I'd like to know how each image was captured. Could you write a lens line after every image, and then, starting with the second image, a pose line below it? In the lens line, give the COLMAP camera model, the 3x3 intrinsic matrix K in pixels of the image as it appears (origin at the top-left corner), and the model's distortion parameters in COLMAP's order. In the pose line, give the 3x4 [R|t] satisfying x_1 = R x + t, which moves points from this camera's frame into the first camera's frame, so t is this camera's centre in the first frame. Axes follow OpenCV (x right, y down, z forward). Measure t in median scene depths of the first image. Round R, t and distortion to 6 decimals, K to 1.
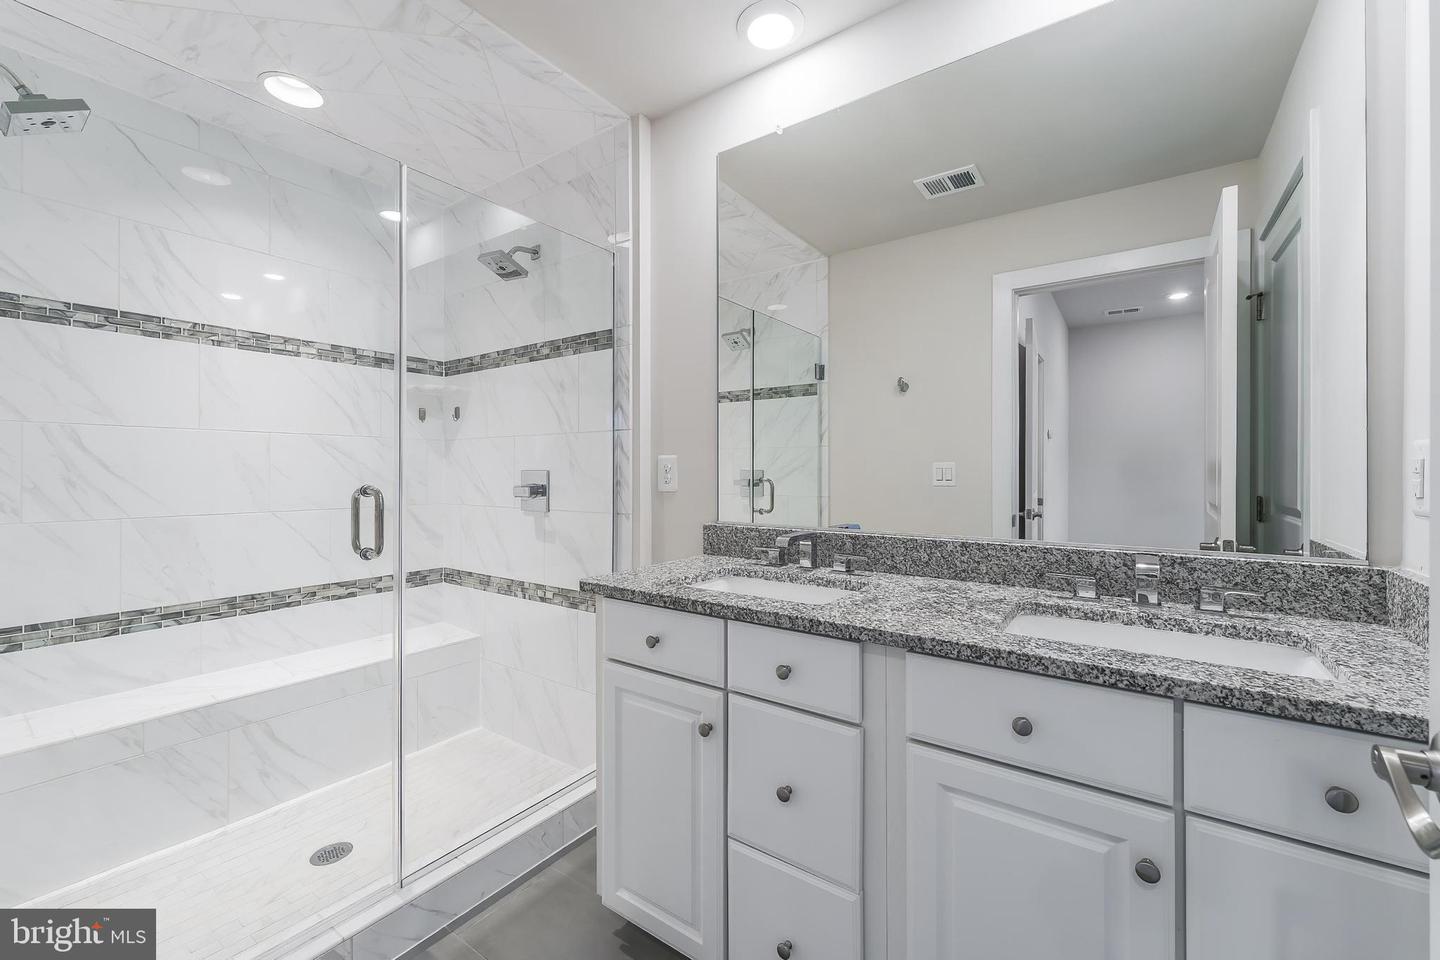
lens RADIAL K [[588.0, 0, 721.4], [0, 588.0, 468.6], [0, 0, 1]] dist [0.001130, 0.000057]
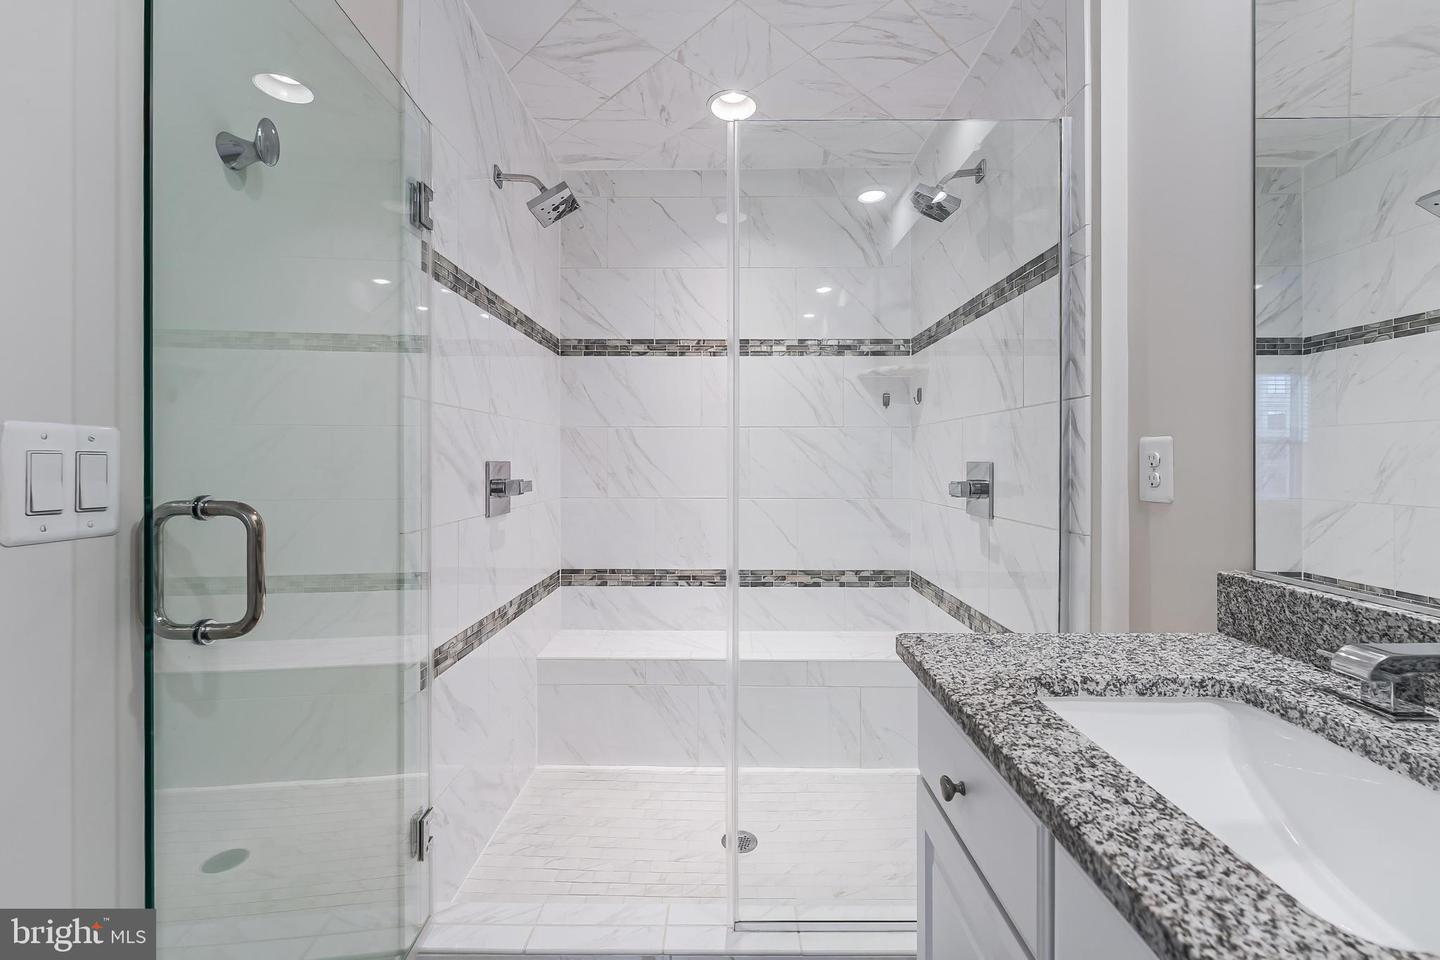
lens RADIAL K [[593.7, 0, 714.9], [0, 593.7, 457.9], [0, 0, 1]] dist [0.002266, -0.000470]
pose [[0.567938, -0.001382, -0.823070, 0.131042], [0.002549, 0.999997, 0.000080, -0.003524], [0.823068, -0.002144, 0.567939, 0.328820]]
